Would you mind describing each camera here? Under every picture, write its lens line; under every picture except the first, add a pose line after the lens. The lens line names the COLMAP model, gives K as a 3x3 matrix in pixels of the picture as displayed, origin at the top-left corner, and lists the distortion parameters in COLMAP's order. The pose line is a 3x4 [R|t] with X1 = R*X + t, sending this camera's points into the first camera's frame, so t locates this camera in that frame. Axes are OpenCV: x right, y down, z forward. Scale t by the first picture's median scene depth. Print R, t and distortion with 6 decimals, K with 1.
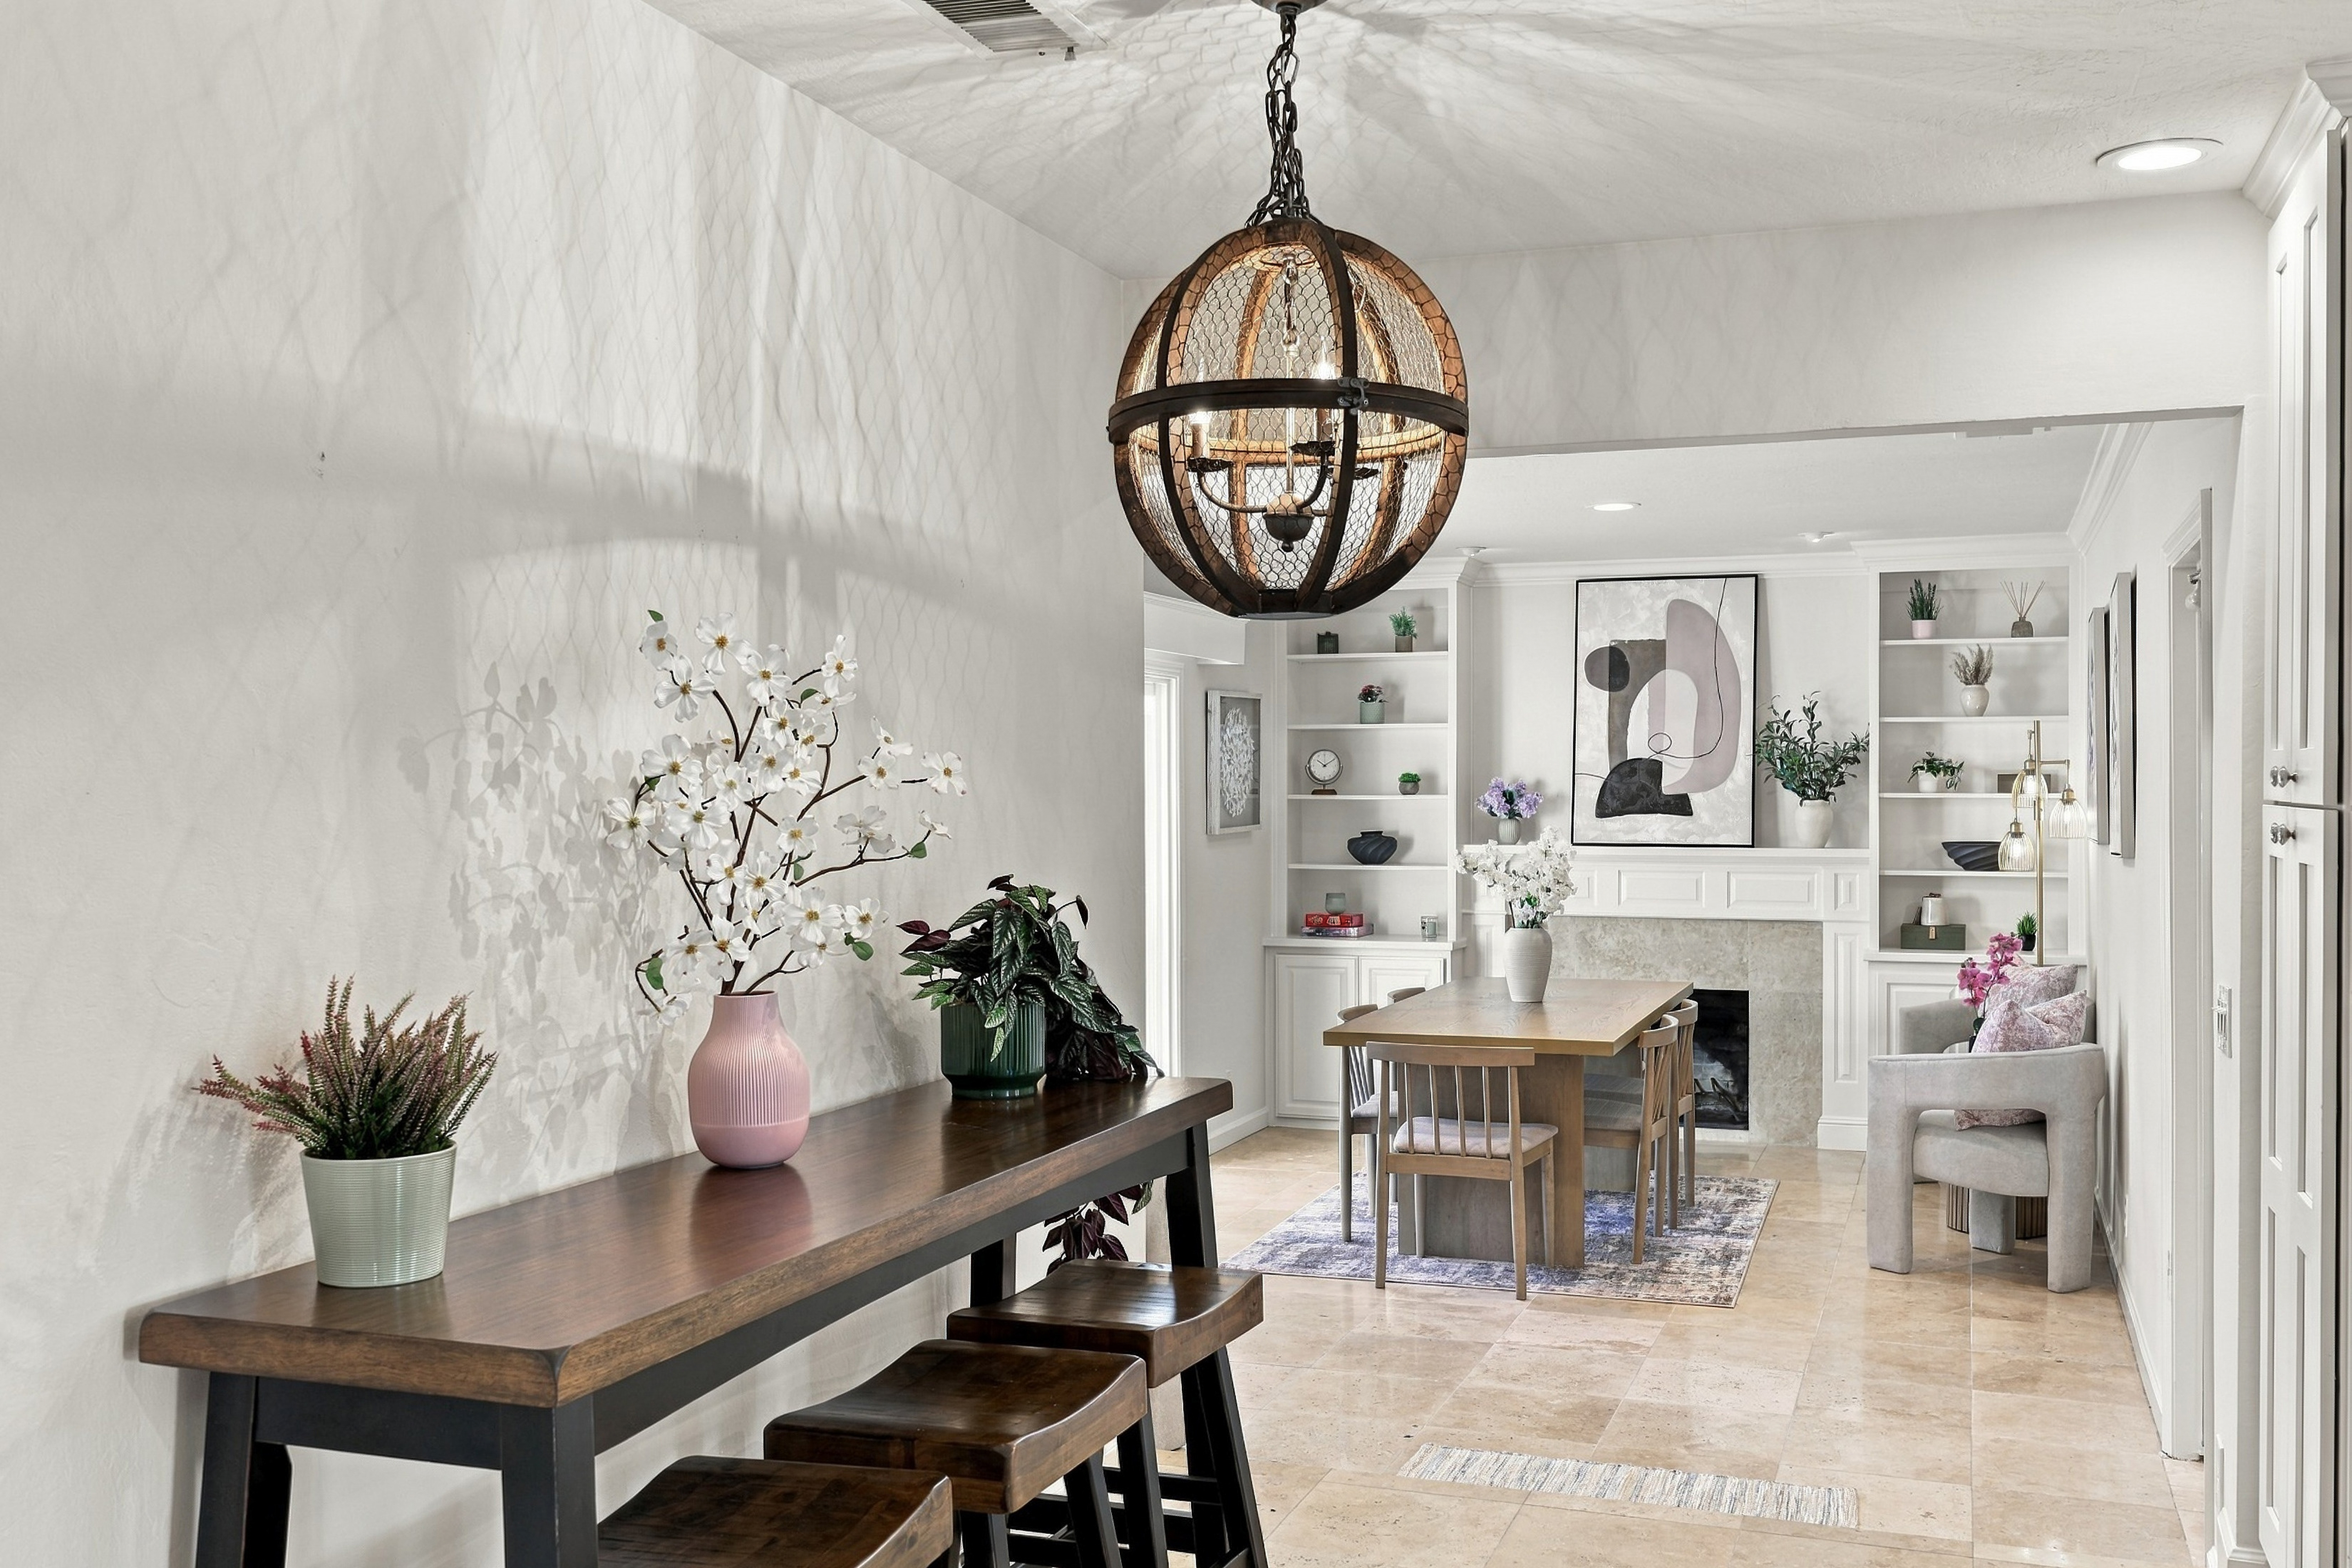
lens RADIAL K [[2181.2, 0, 1169.7], [0, 2181.2, 828.9], [0, 0, 1]] dist [-0.000894, -0.002215]
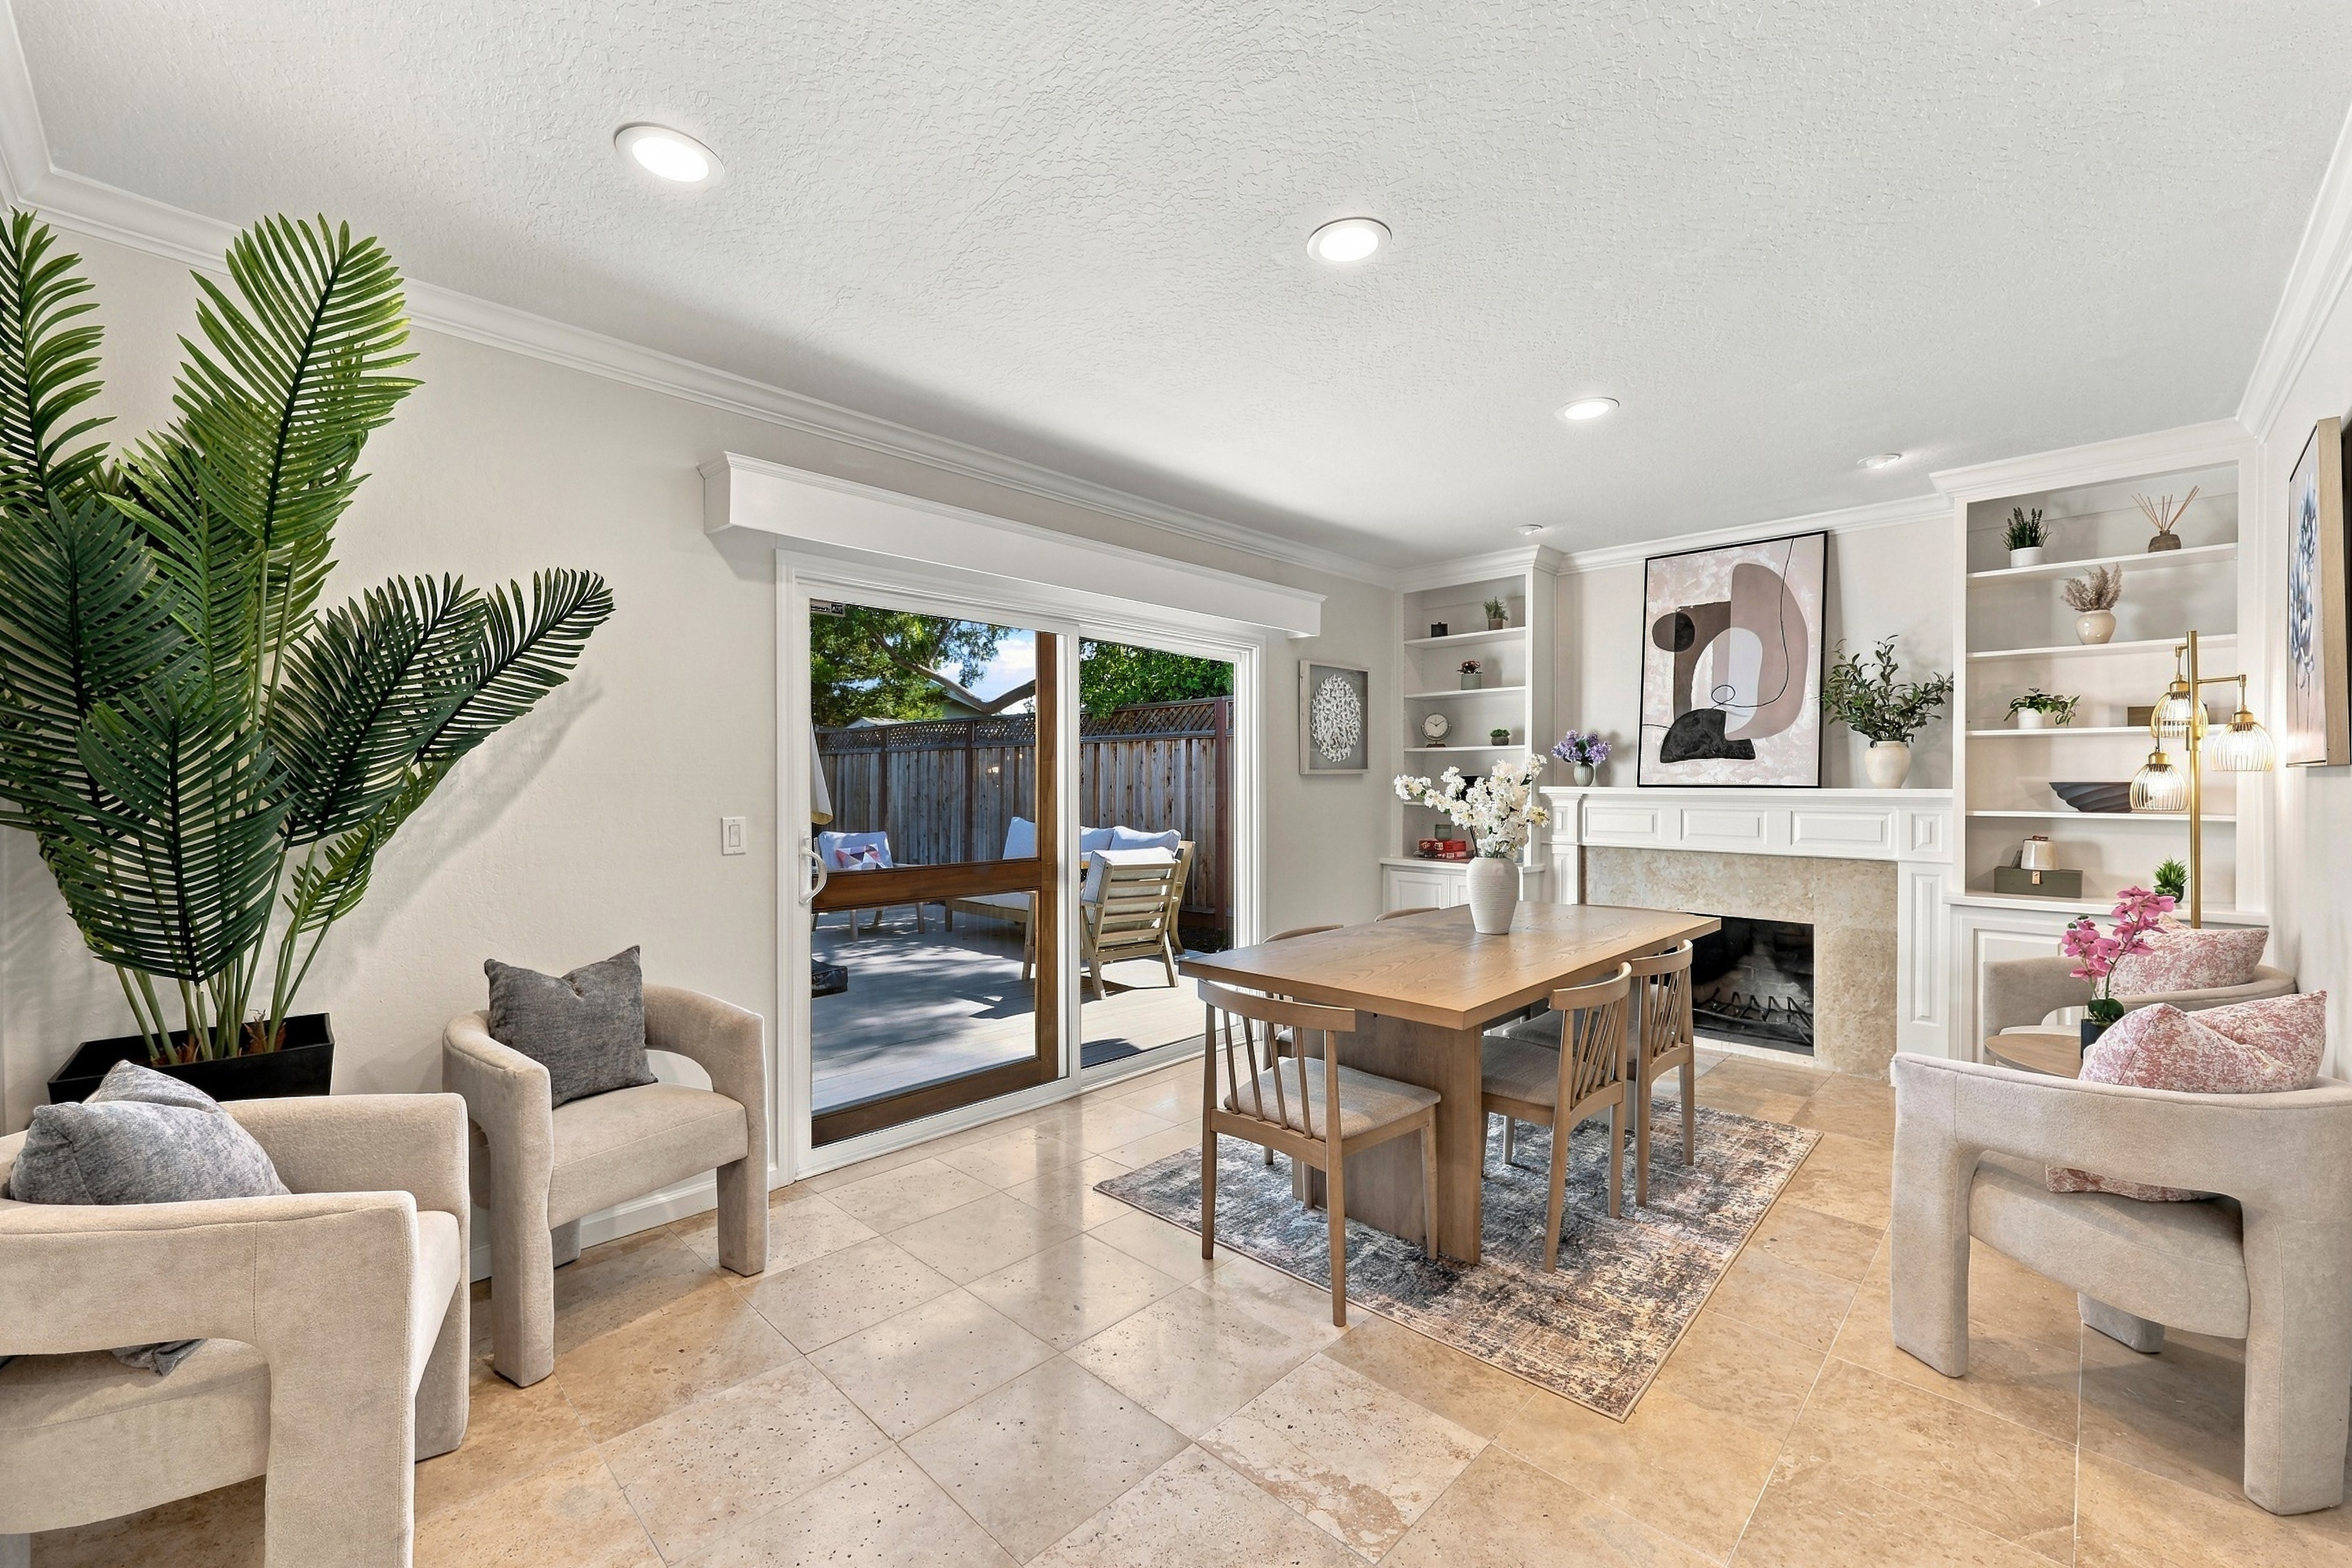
lens RADIAL K [[959.2, 0, 1148.9], [0, 959.2, 789.3], [0, 0, 1]] dist [-0.005704, 0.000090]
pose [[0.908335, 0.006807, -0.418189, 0.168973], [-0.010901, 0.999913, -0.007401, 0.016176], [0.418102, 0.011281, 0.908330, 0.451937]]
